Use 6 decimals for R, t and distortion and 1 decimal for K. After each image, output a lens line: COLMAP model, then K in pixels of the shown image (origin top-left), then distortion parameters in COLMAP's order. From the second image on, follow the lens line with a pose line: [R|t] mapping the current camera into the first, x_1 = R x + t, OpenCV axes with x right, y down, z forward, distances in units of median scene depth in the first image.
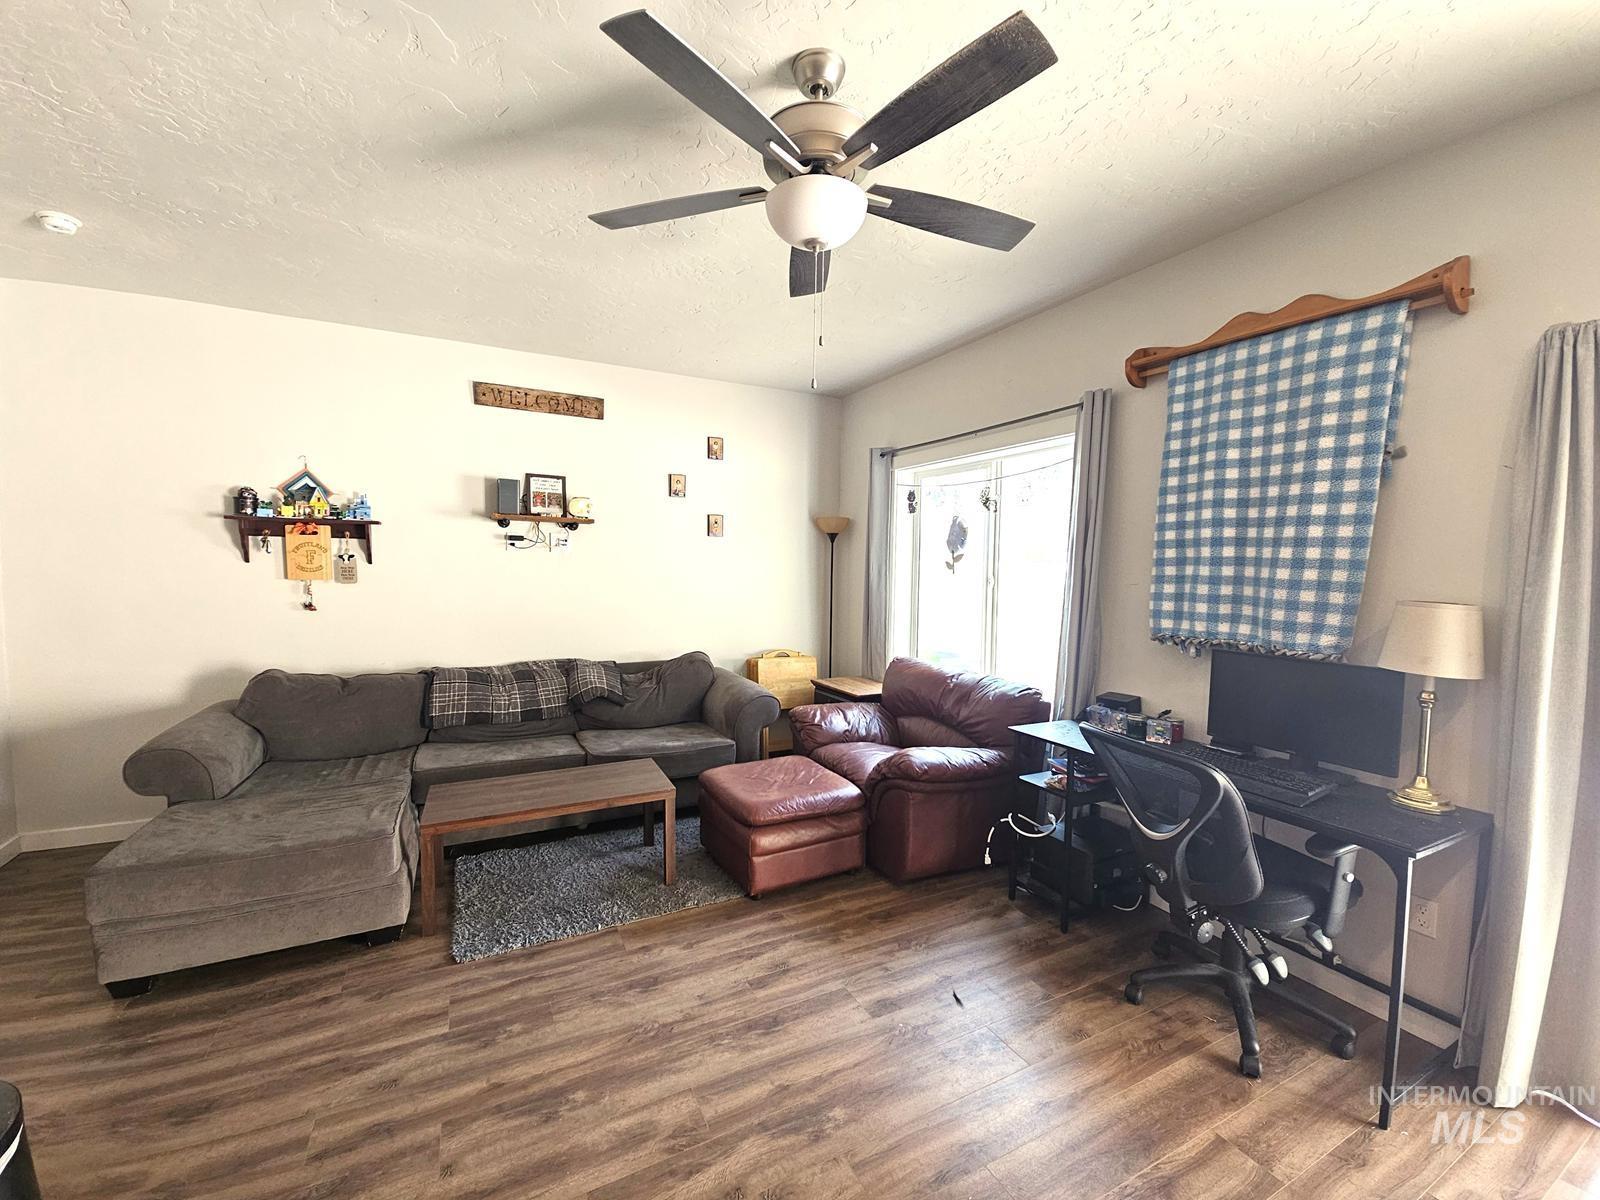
lens RADIAL K [[650.2, 0, 800.0], [0, 650.2, 600.0], [0, 0, 1]] dist [-0.000517, 0.000020]
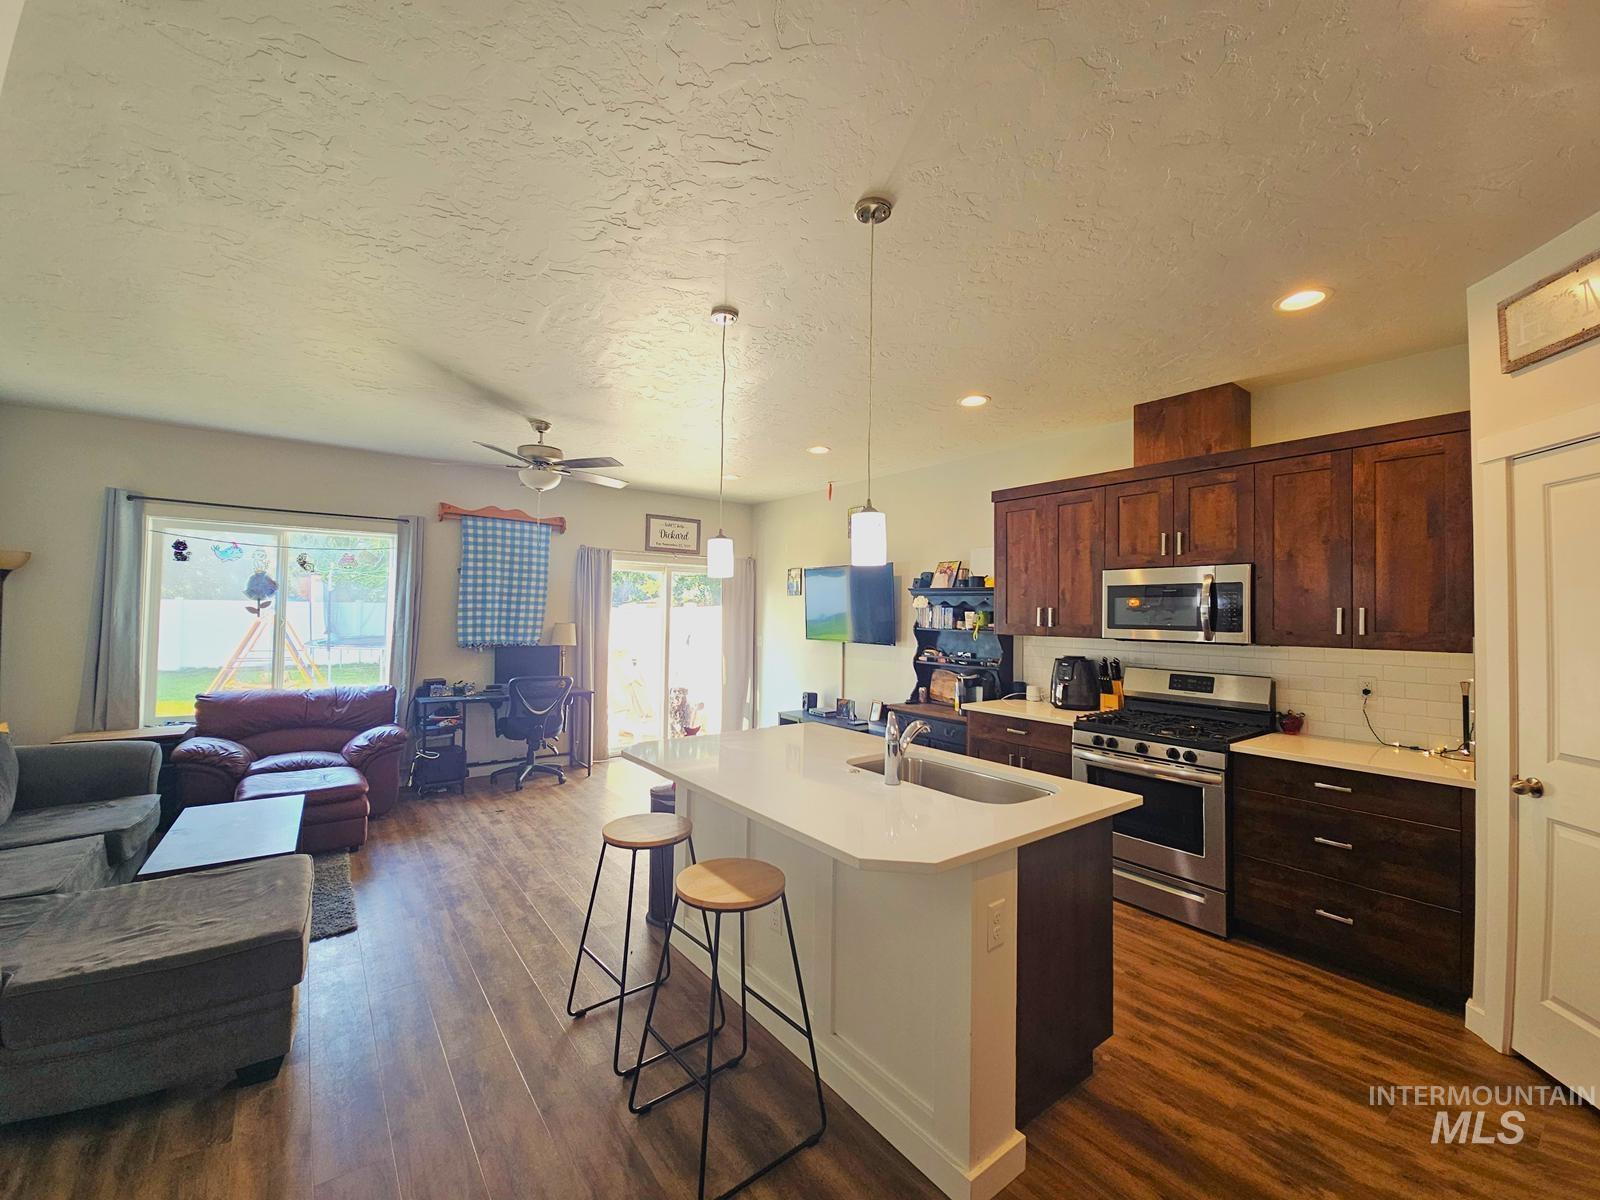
lens RADIAL K [[650.2, 0, 800.0], [0, 650.2, 600.0], [0, 0, 1]] dist [-0.000517, 0.000020]
pose [[-0.180383, 0.010426, 0.983541, -1.789509], [0.041474, 0.999135, -0.002985, -0.039752], [-0.982722, 0.040253, -0.180660, 0.320600]]
